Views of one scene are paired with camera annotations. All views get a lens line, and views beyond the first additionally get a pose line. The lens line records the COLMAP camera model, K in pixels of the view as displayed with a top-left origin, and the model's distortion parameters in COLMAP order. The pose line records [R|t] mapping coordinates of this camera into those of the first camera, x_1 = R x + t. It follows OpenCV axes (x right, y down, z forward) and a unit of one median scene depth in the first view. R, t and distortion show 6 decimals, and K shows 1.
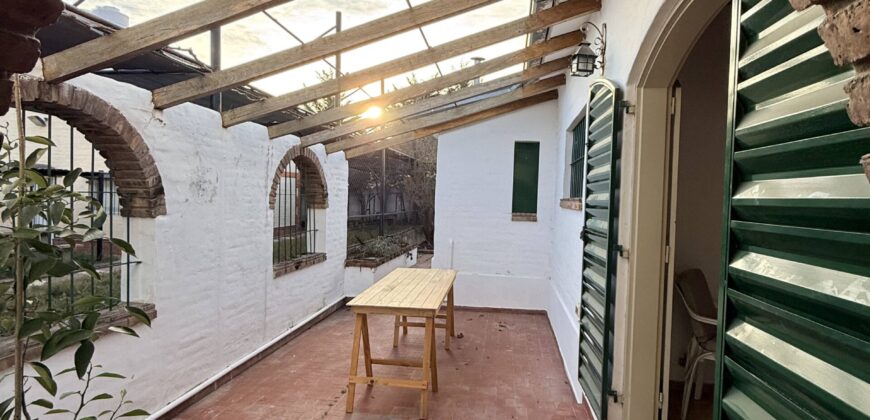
lens RADIAL K [[455.3, 0, 431.9], [0, 455.3, 203.7], [0, 0, 1]] dist [-0.016804, 0.000780]
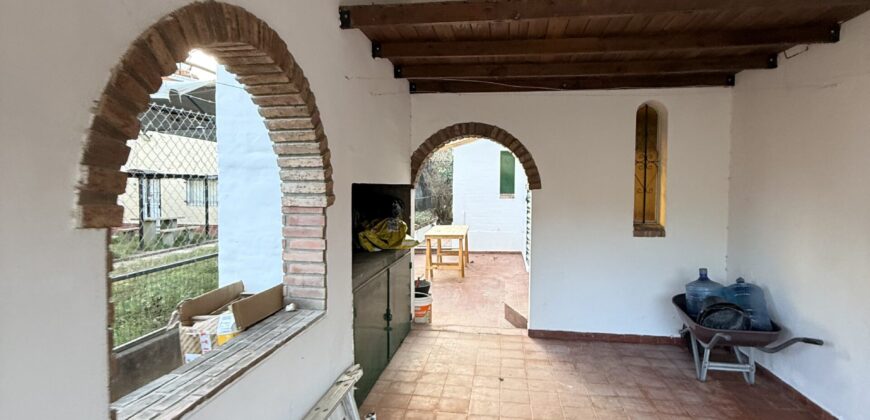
lens RADIAL K [[455.3, 0, 431.9], [0, 455.3, 203.7], [0, 0, 1]] dist [-0.016804, 0.000780]
pose [[0.999632, -0.026069, 0.007458, -0.089567], [0.025910, 0.999450, 0.020693, 0.014942], [-0.007994, -0.020492, 0.999758, -0.687564]]
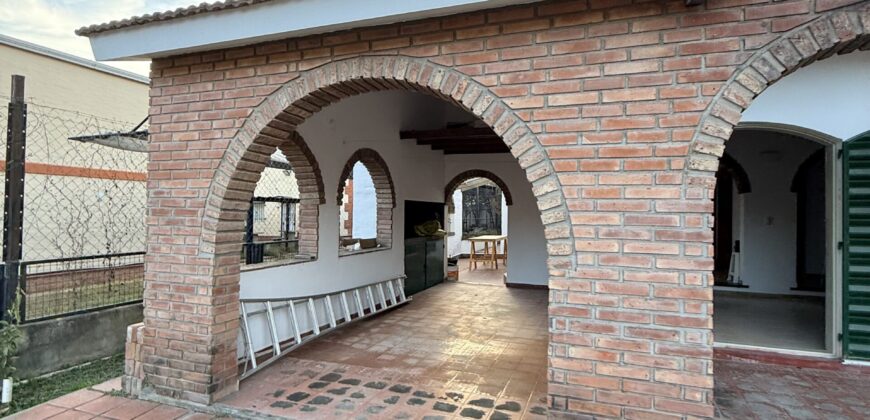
lens RADIAL K [[455.3, 0, 431.9], [0, 455.3, 203.7], [0, 0, 1]] dist [-0.016804, 0.000780]
pose [[0.979340, -0.022269, -0.200992, 0.127824], [0.013673, 0.998935, -0.044057, 0.062206], [0.201759, 0.040399, 0.978602, -1.318733]]
